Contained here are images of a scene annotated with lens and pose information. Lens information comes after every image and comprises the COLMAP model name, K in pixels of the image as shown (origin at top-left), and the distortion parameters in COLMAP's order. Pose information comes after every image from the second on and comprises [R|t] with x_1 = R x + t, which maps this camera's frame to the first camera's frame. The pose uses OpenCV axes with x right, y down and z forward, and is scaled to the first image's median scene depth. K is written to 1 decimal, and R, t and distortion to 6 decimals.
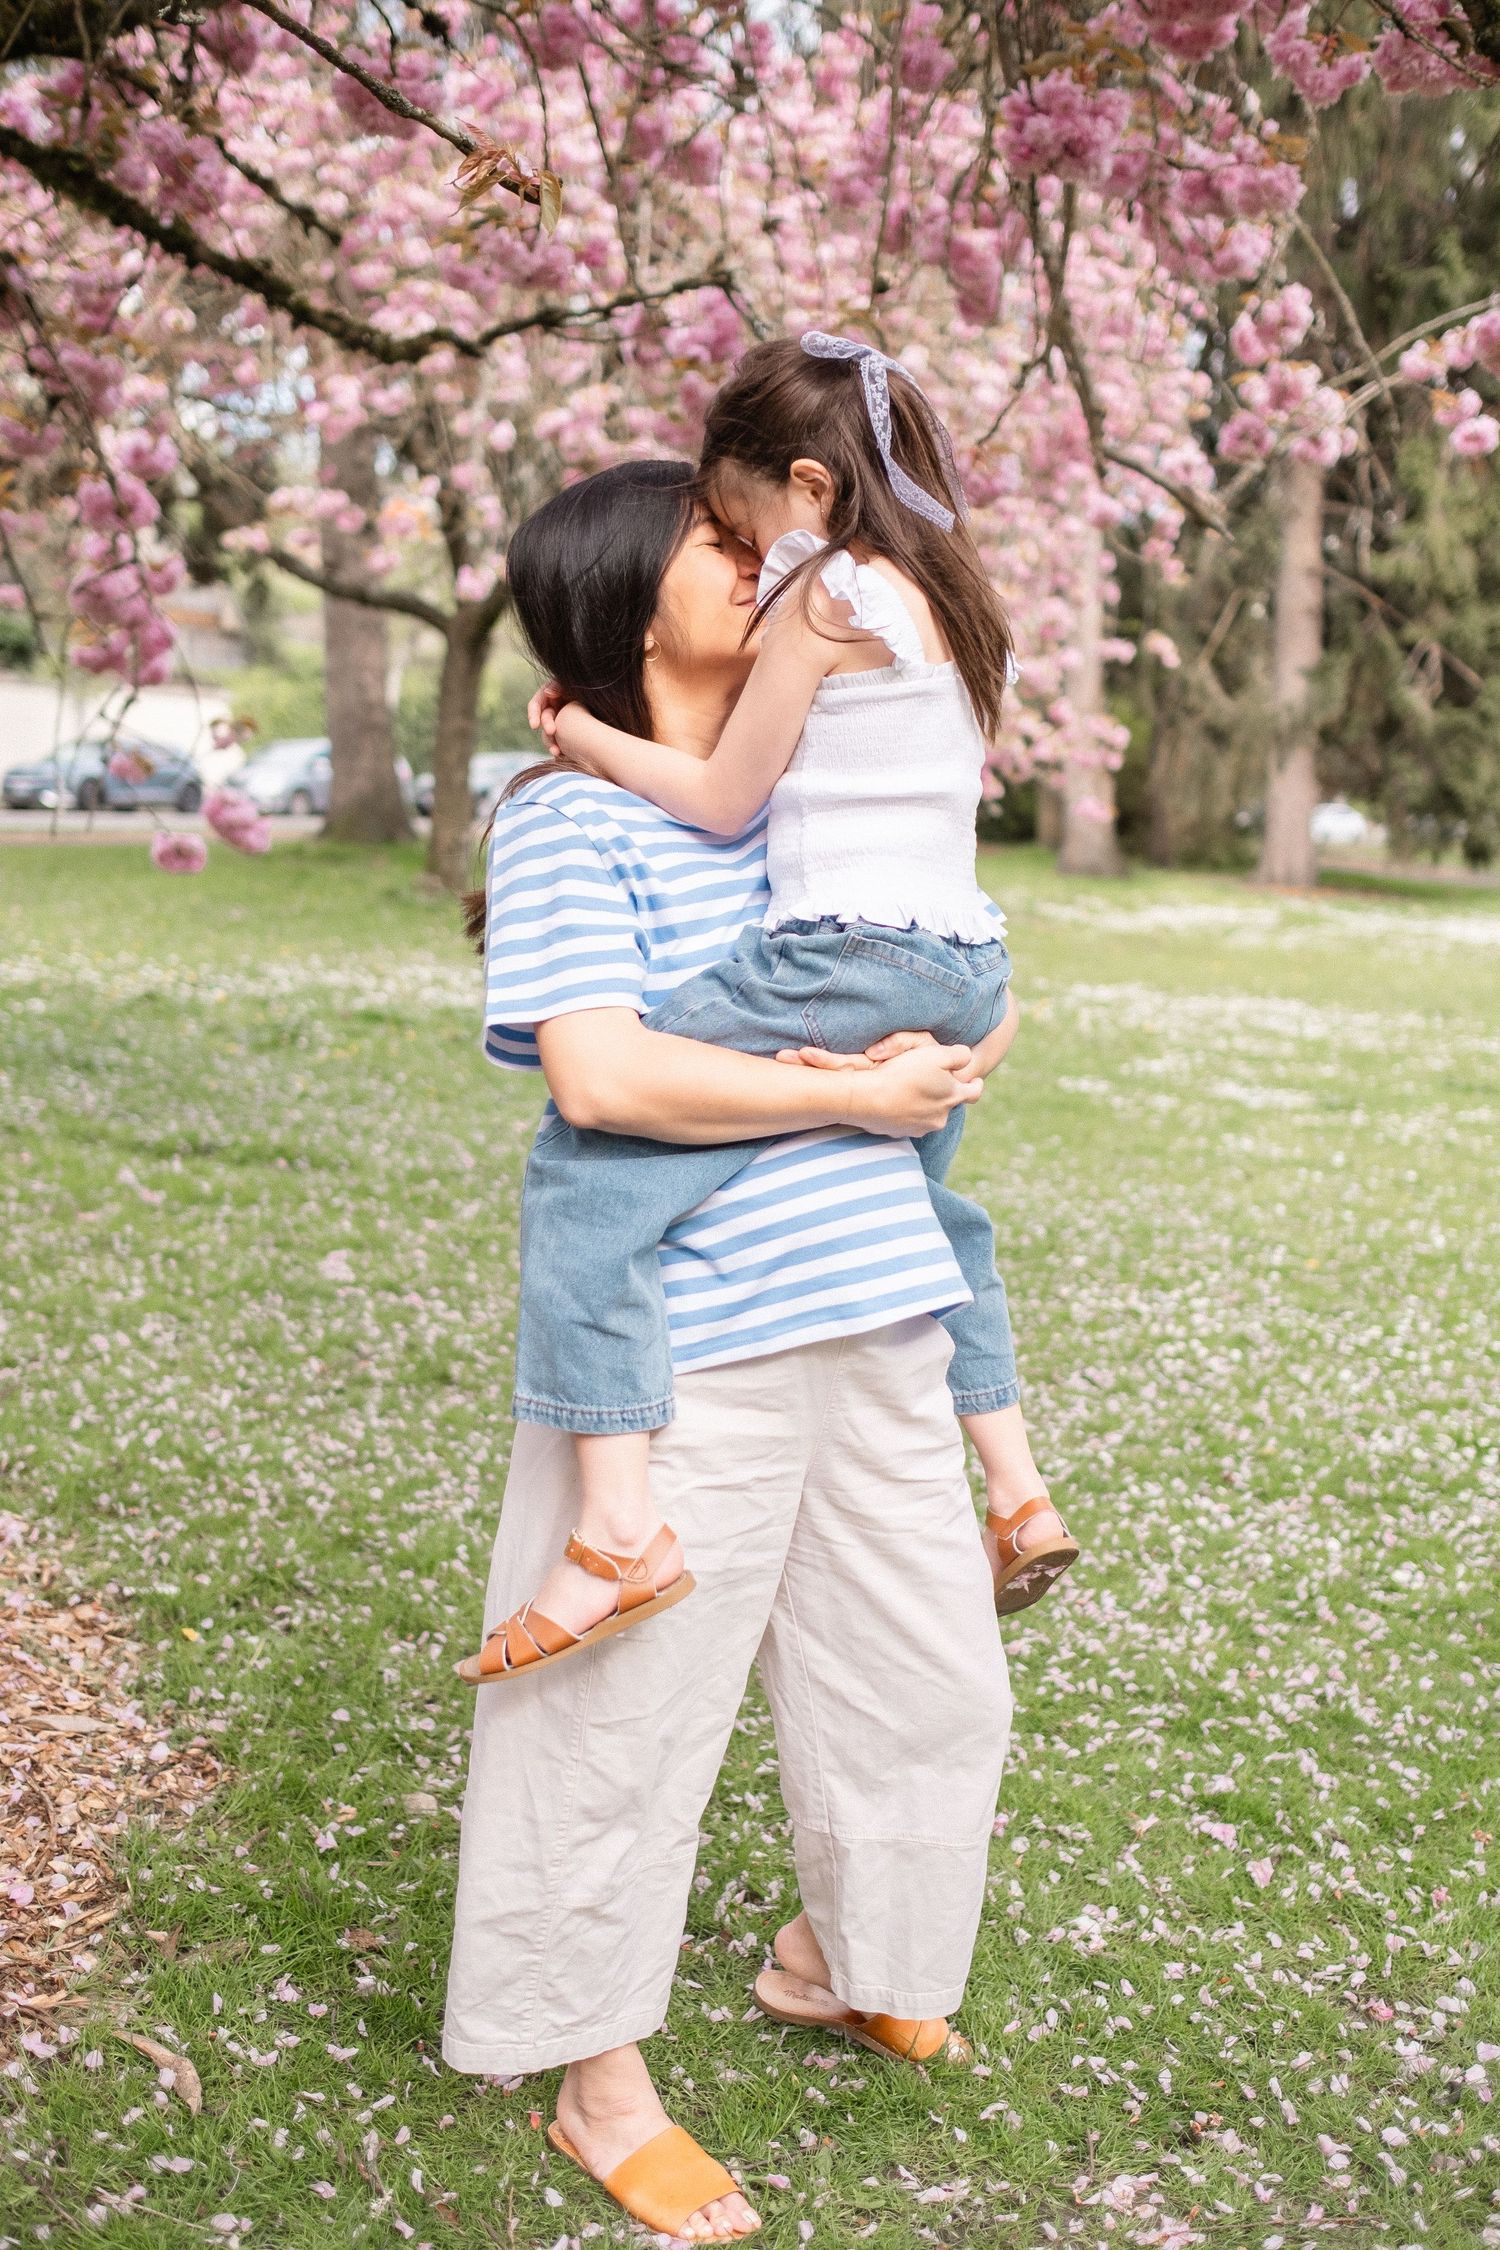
lens RADIAL K [[2436.4, 0, 750.0], [0, 2436.4, 1125.0], [0, 0, 1]] dist [-0.009841, 0.033445]
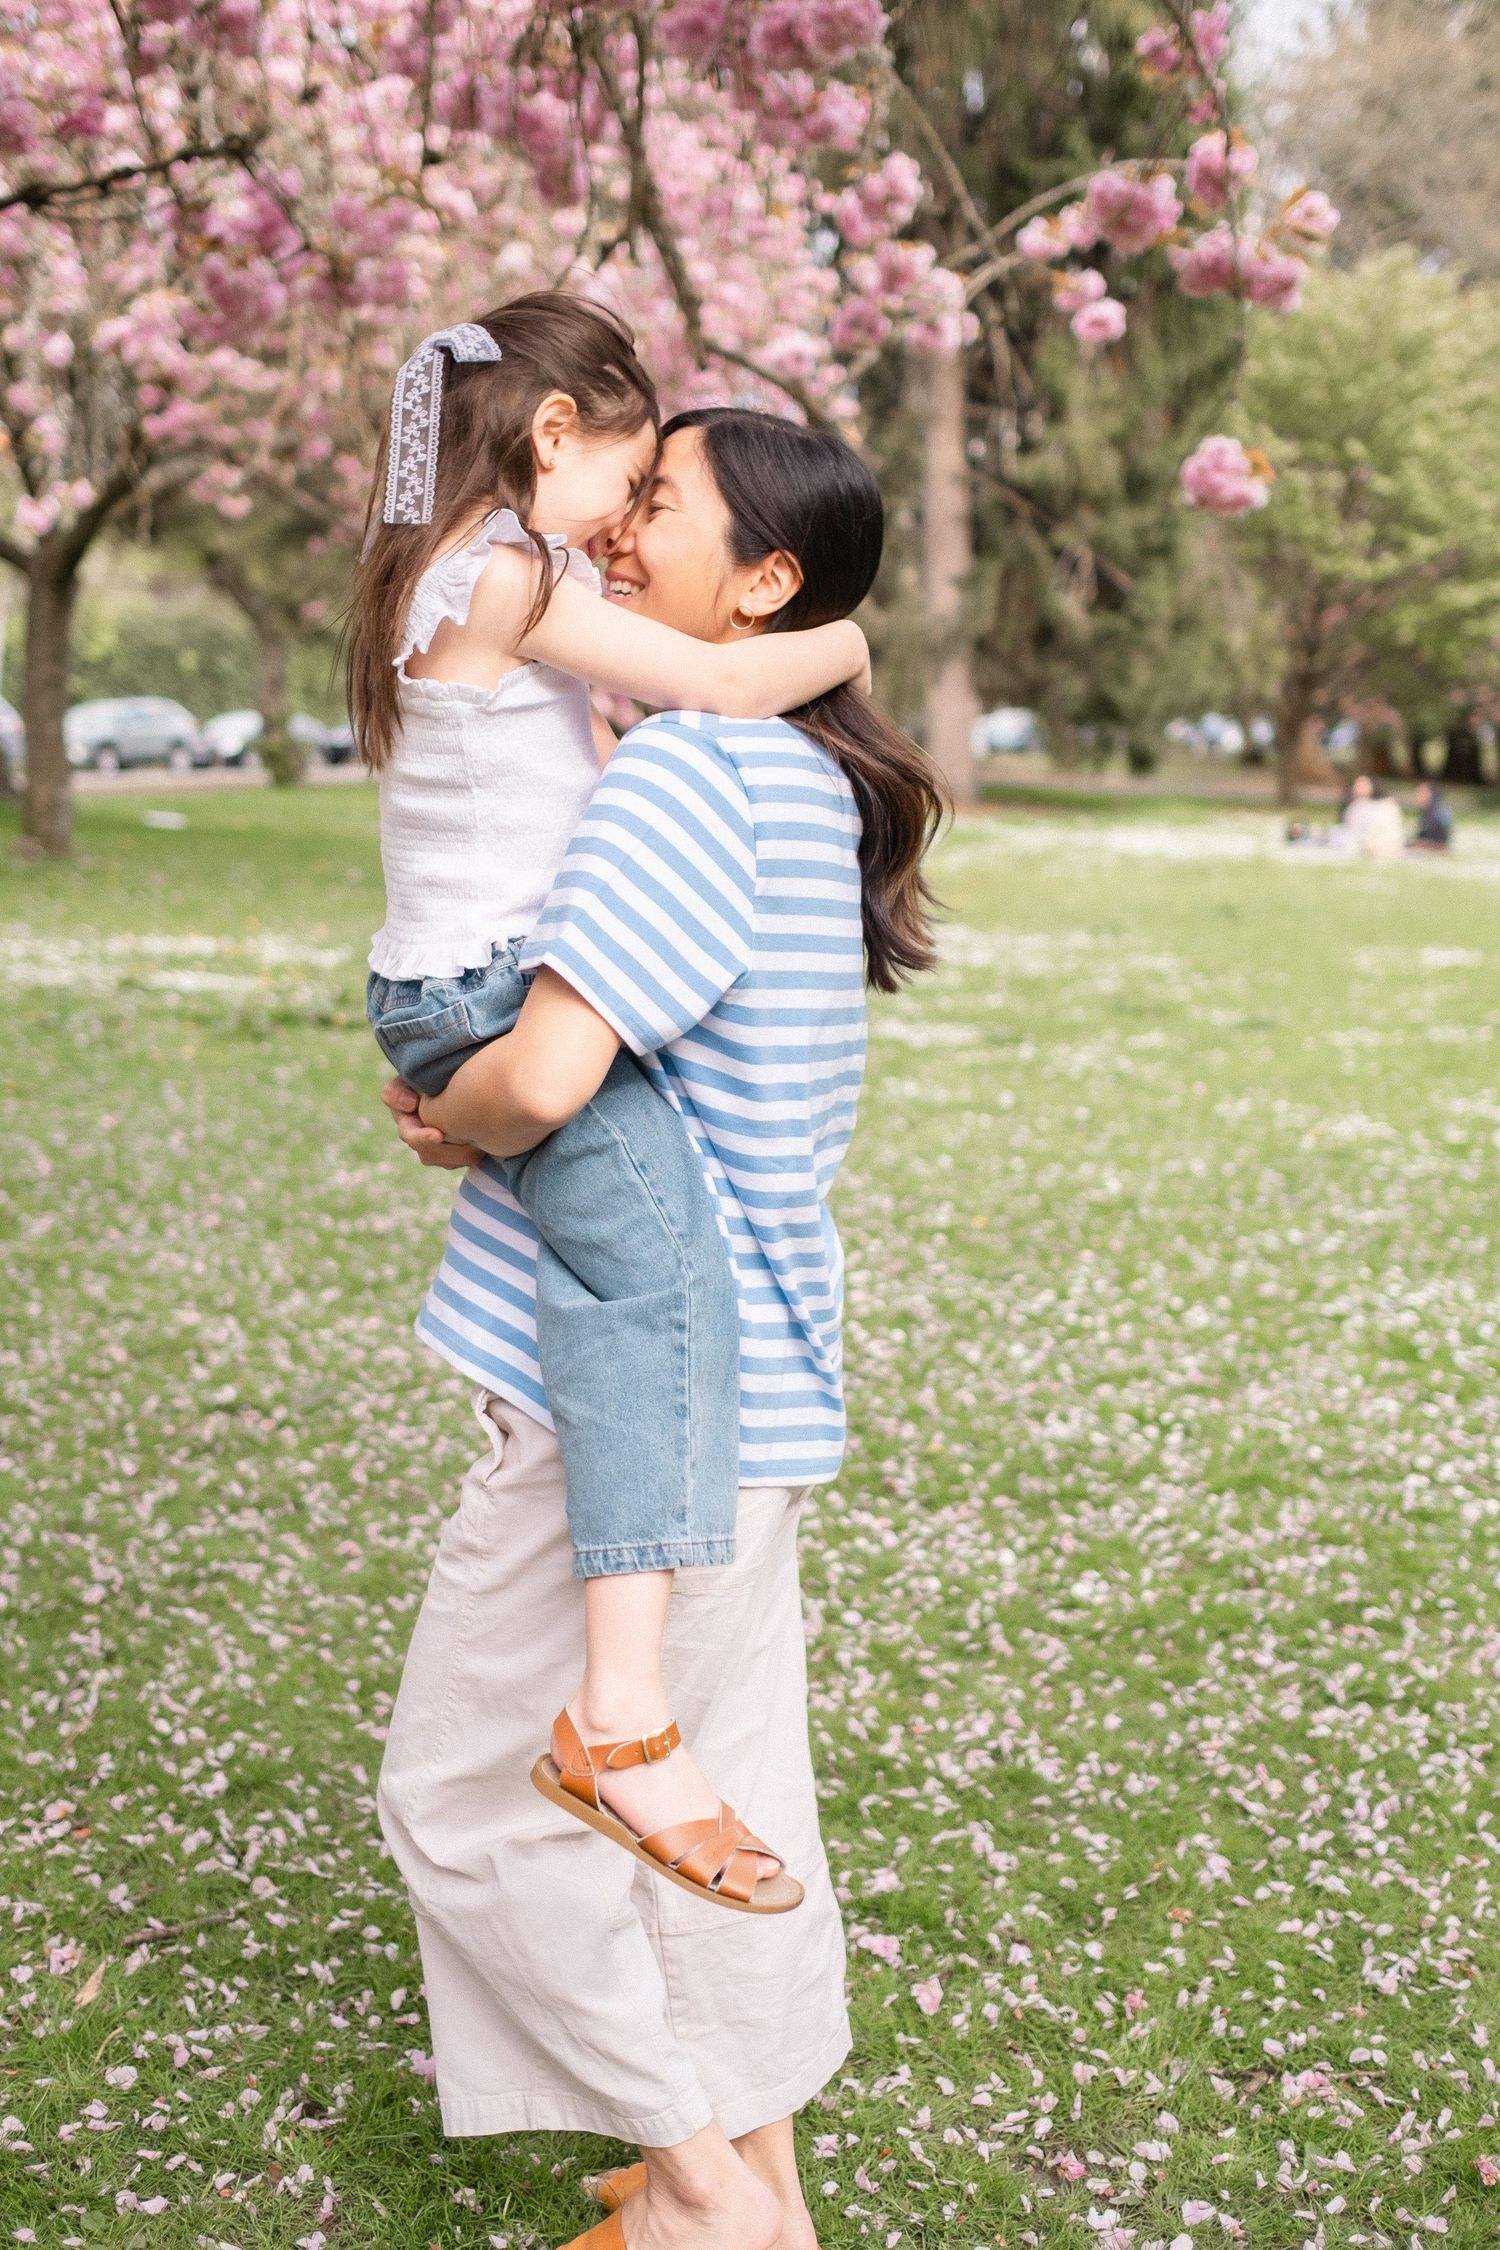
lens RADIAL K [[2533.5, 0, 750.0], [0, 2533.5, 1125.0], [0, 0, 1]] dist [-0.021039, 0.046368]
pose [[0.989635, -0.063273, 0.128918, 0.037349], [0.060413, 0.997835, 0.025982, -0.015644], [-0.130282, -0.017925, 0.991315, 0.097000]]
